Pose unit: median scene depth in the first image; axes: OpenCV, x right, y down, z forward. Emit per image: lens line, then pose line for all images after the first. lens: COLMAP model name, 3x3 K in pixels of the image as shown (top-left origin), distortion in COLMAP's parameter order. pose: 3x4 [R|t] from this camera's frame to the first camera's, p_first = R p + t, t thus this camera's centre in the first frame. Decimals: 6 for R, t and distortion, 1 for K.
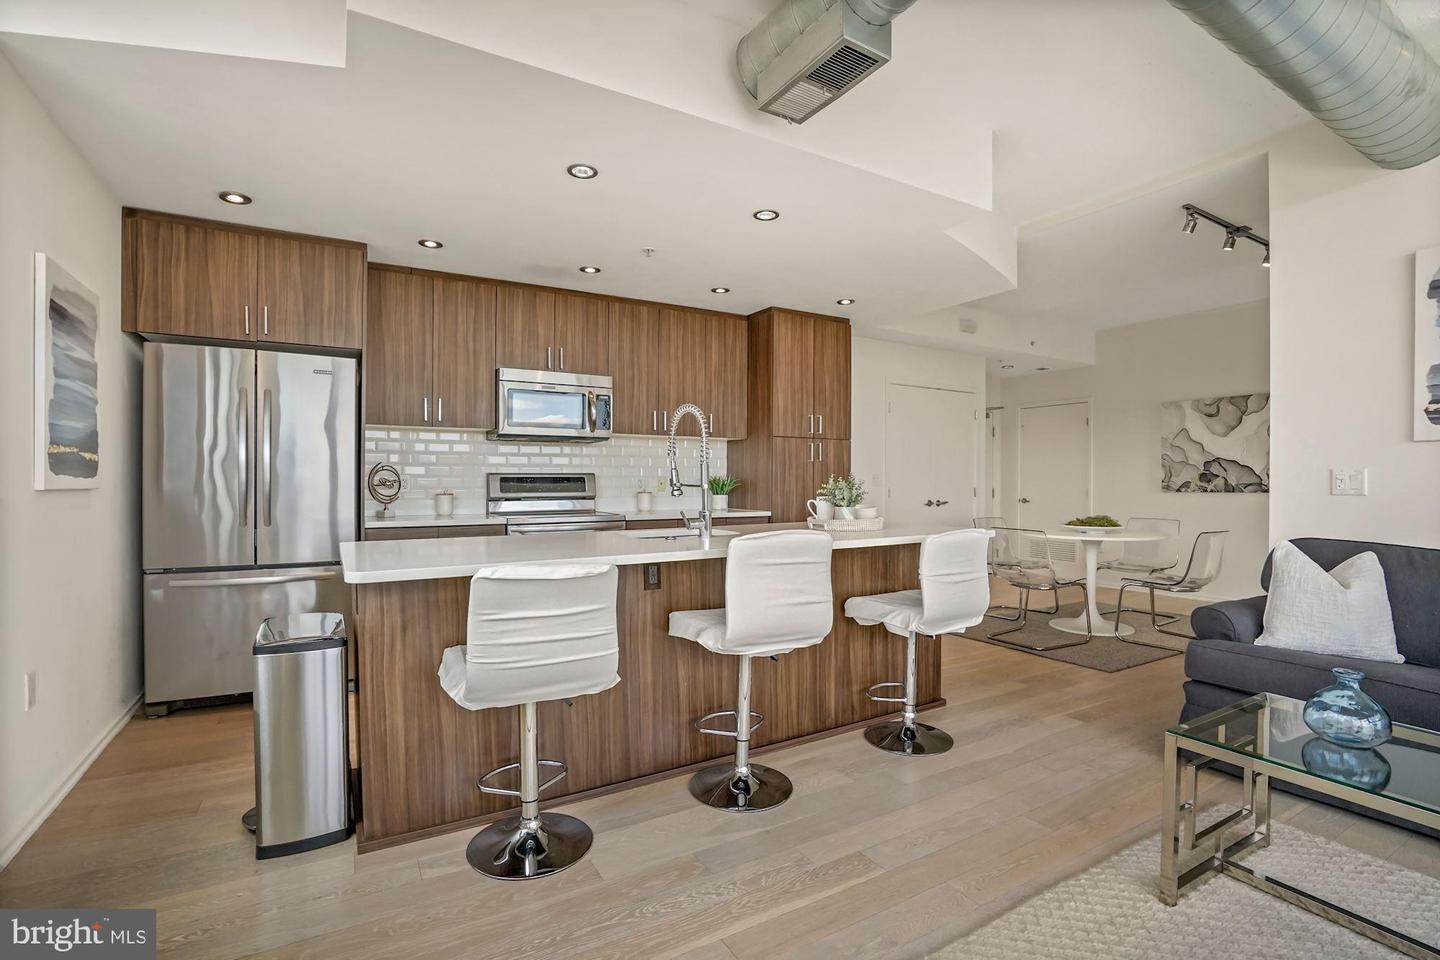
lens RADIAL K [[663.7, 0, 719.4], [0, 663.7, 486.1], [0, 0, 1]] dist [-0.039074, 0.000876]
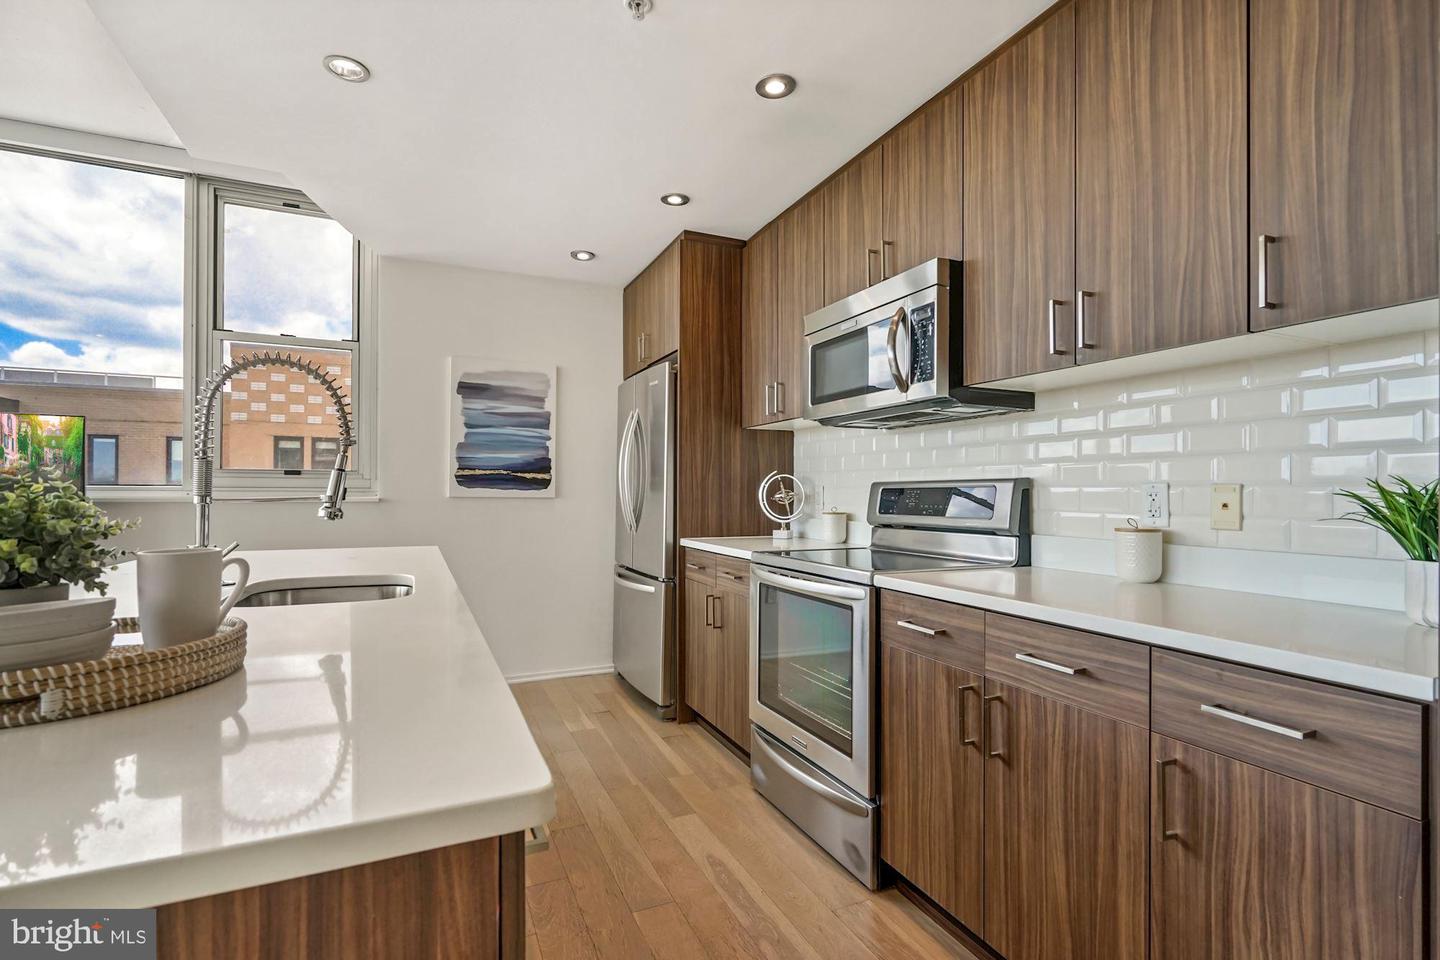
lens RADIAL K [[668.0, 0, 718.7], [0, 668.0, 487.8], [0, 0, 1]] dist [-0.004108, 0.001030]
pose [[-0.108654, -0.008085, -0.994047, 0.281820], [-0.014172, 0.999878, -0.006584, -0.007567], [0.993979, 0.013373, -0.108756, 0.877551]]
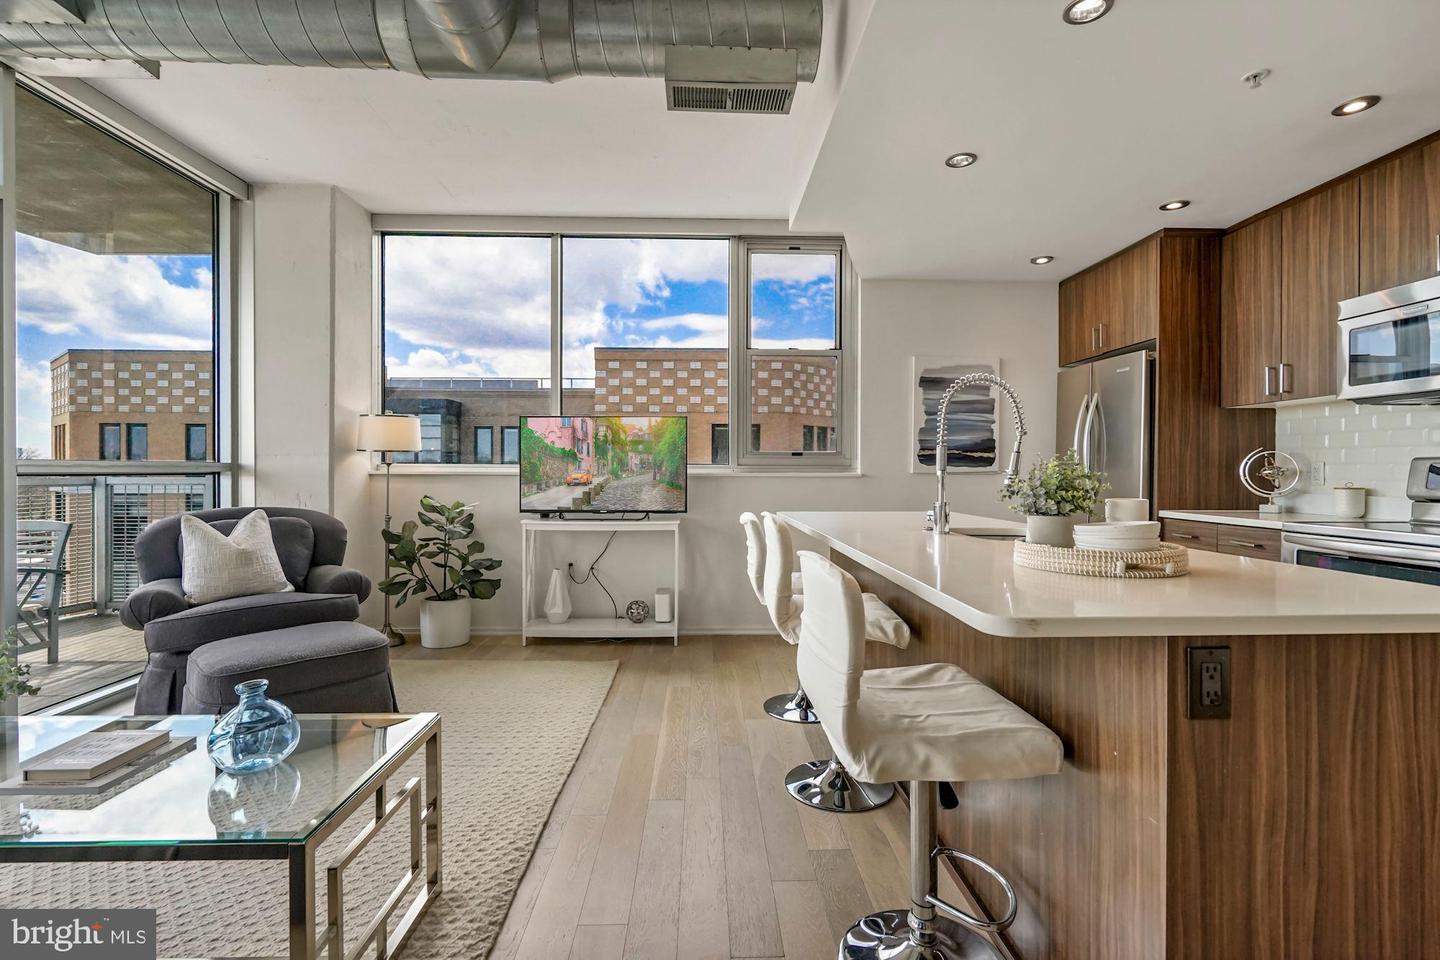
lens RADIAL K [[669.6, 0, 719.1], [0, 669.6, 472.8], [0, 0, 1]] dist [-0.003197, 0.000461]
pose [[-0.482833, 0.002382, -0.875709, 0.509772], [-0.011876, 0.999887, 0.009268, -0.003053], [0.875632, 0.014875, -0.482750, 0.688644]]
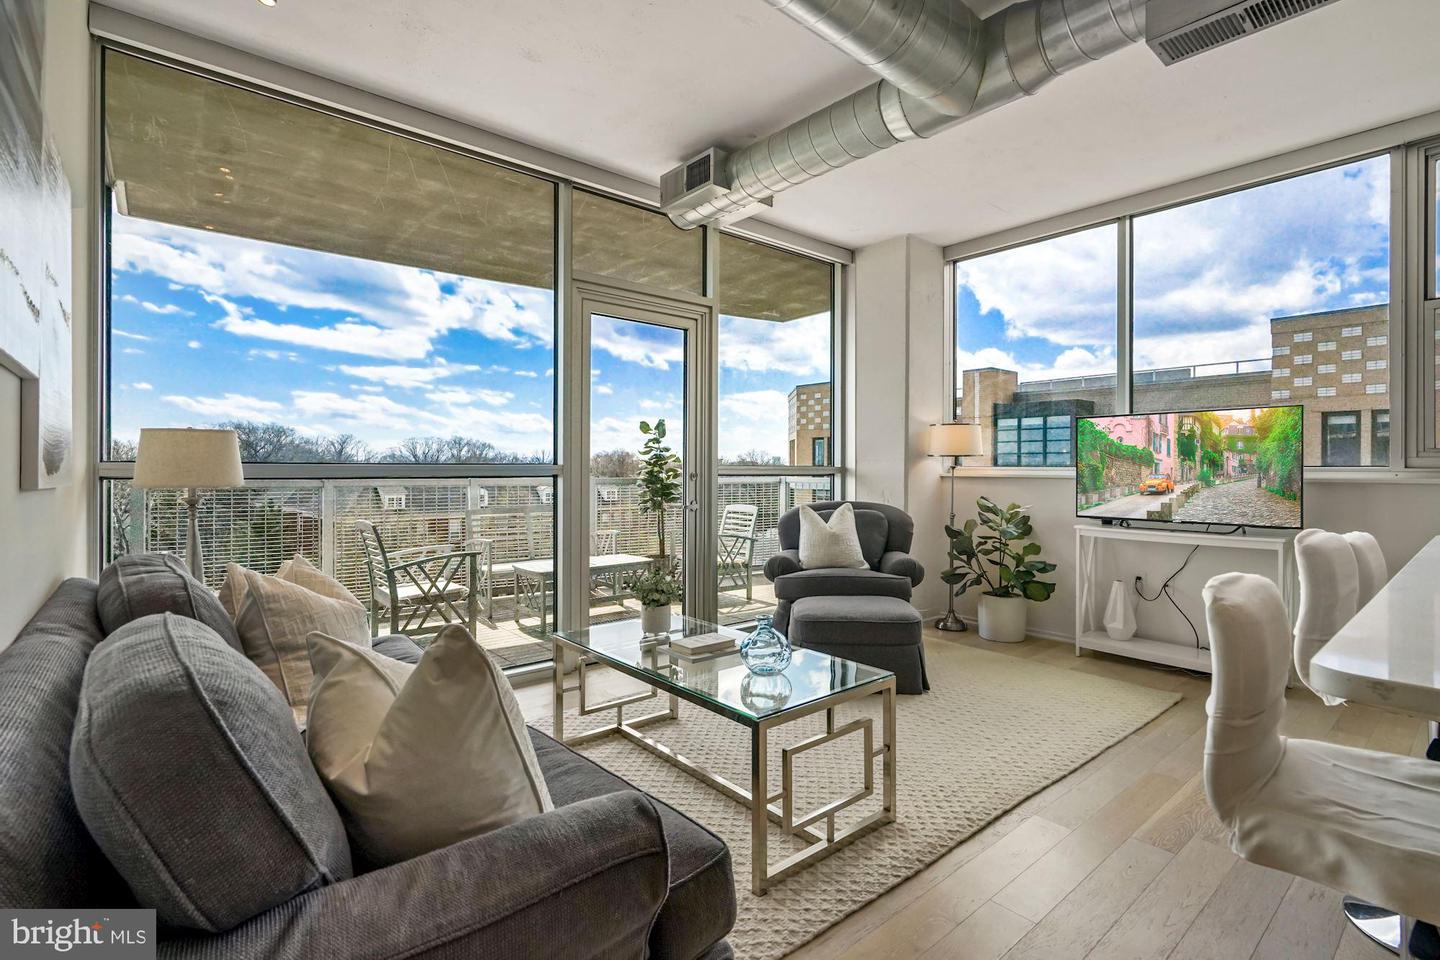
lens RADIAL K [[668.7, 0, 721.2], [0, 668.7, 471.5], [0, 0, 1]] dist [-0.002309, -0.000162]
pose [[-0.985277, -0.004617, -0.170906, 0.451188], [-0.006755, 0.999906, 0.011931, -0.005051], [0.170835, 0.012910, -0.985215, 0.800100]]
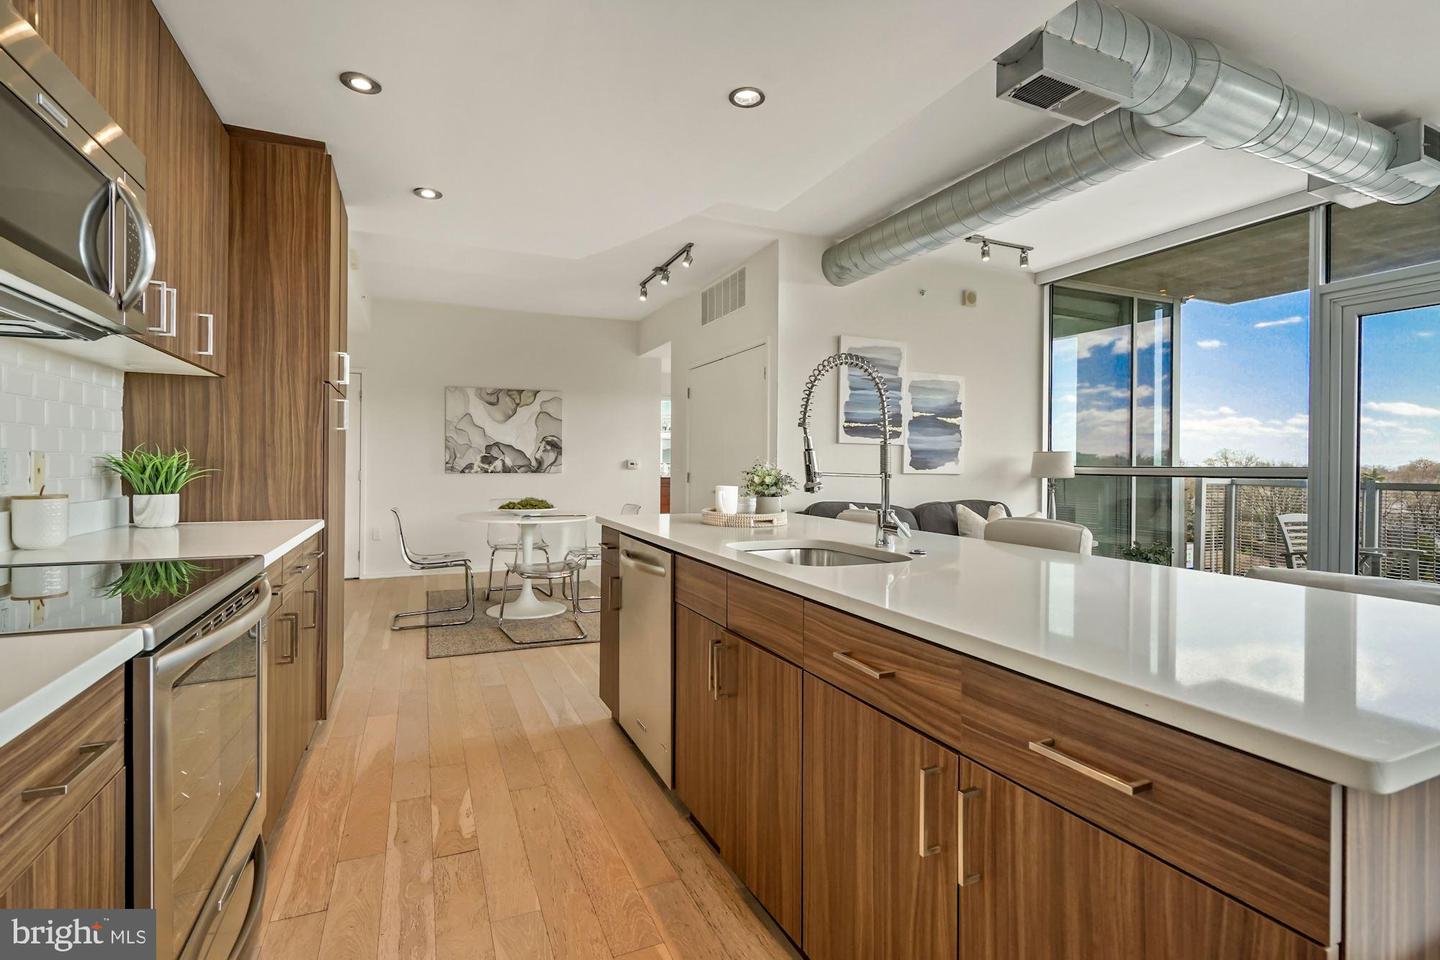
lens RADIAL K [[671.2, 0, 721.0], [0, 671.2, 462.6], [0, 0, 1]] dist [-0.002195, 0.001461]
pose [[0.106630, 0.001669, 0.994297, -0.455980], [0.000907, 0.999998, -0.001776, -0.008188], [-0.994298, 0.001091, 0.106628, 0.650603]]
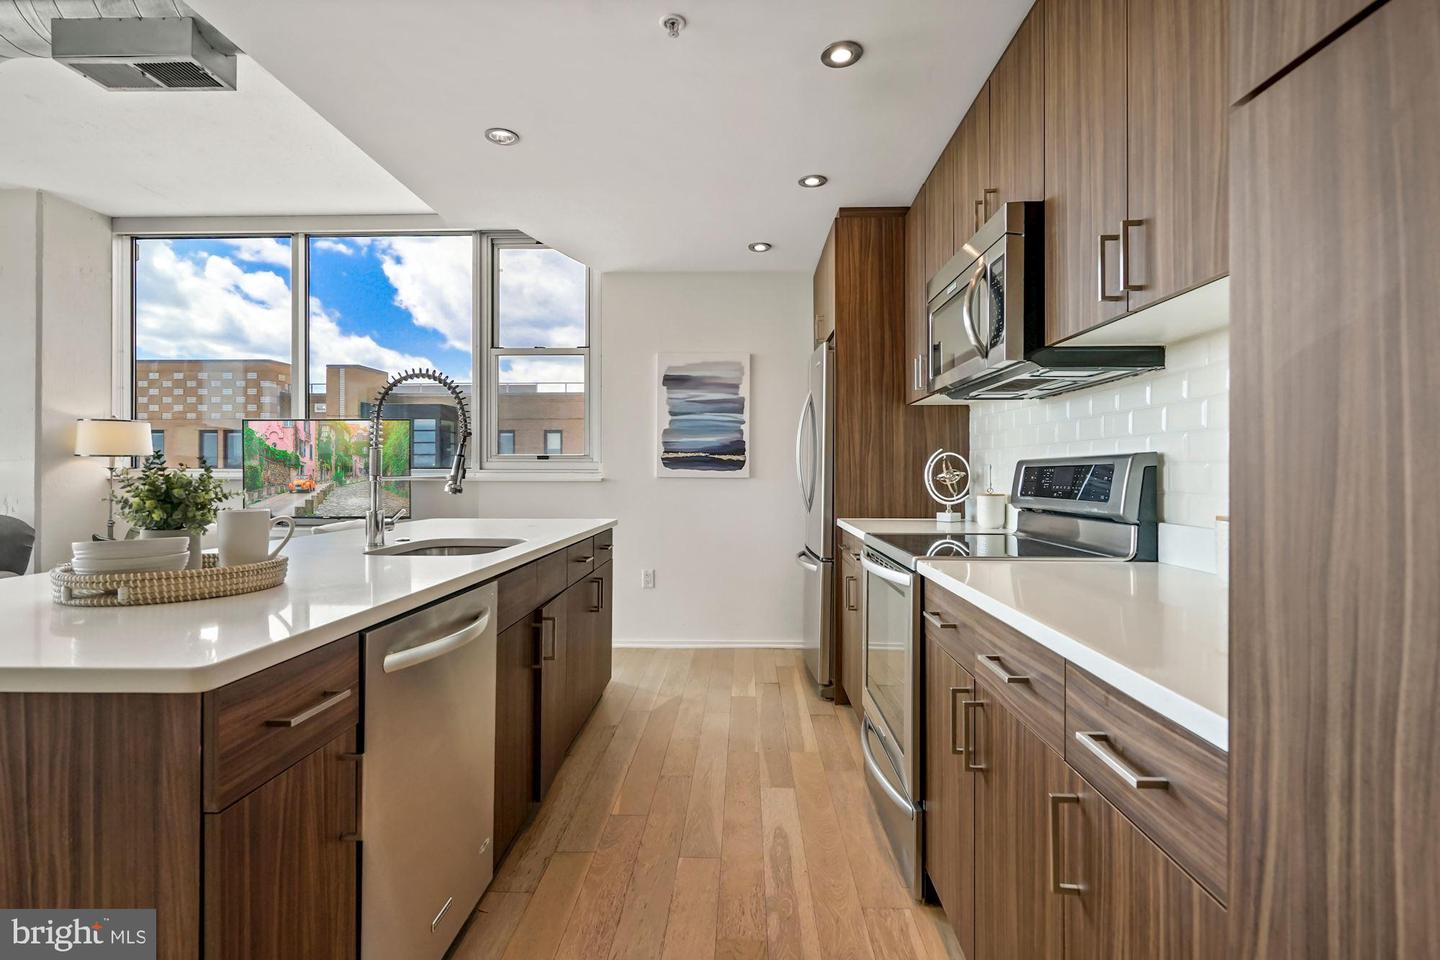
lens RADIAL K [[670.8, 0, 720.5], [0, 670.8, 471.9], [0, 0, 1]] dist [-0.004214, 0.001038]
pose [[-0.537704, -0.002343, -0.843130, 0.244806], [-0.009924, 0.999944, 0.003551, -0.008724], [0.843075, 0.010277, -0.537697, 1.036307]]
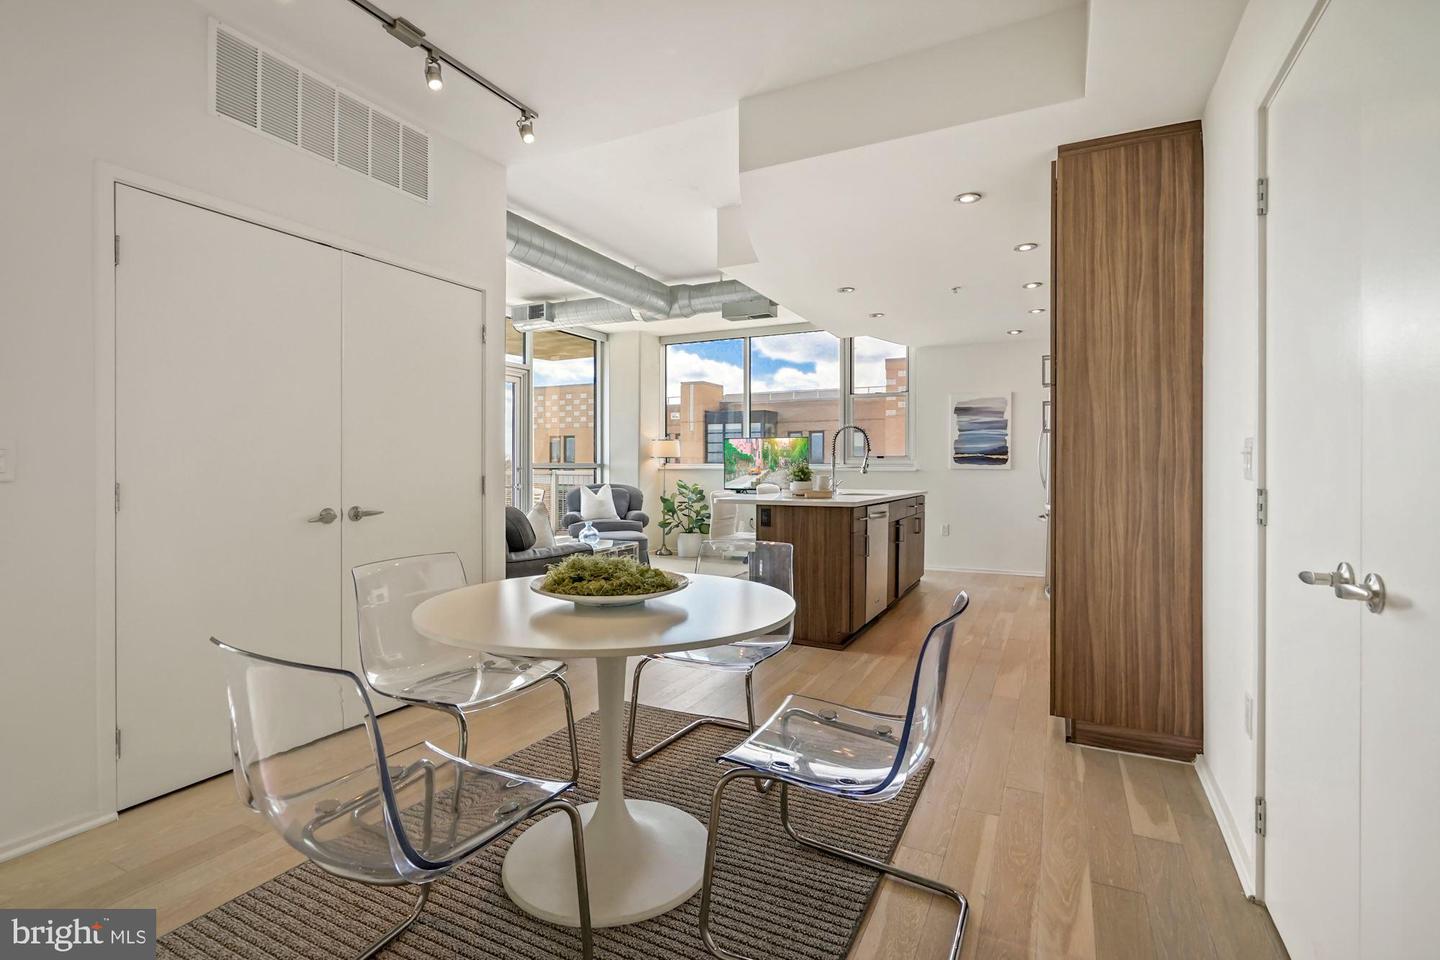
lens RADIAL K [[670.3, 0, 717.6], [0, 670.3, 467.0], [0, 0, 1]] dist [-0.004193, -0.000057]
pose [[-0.843424, -0.003349, -0.537239, 0.788447], [-0.008990, 0.999929, 0.007880, -0.008499], [0.537174, 0.011476, -0.843394, 1.474707]]
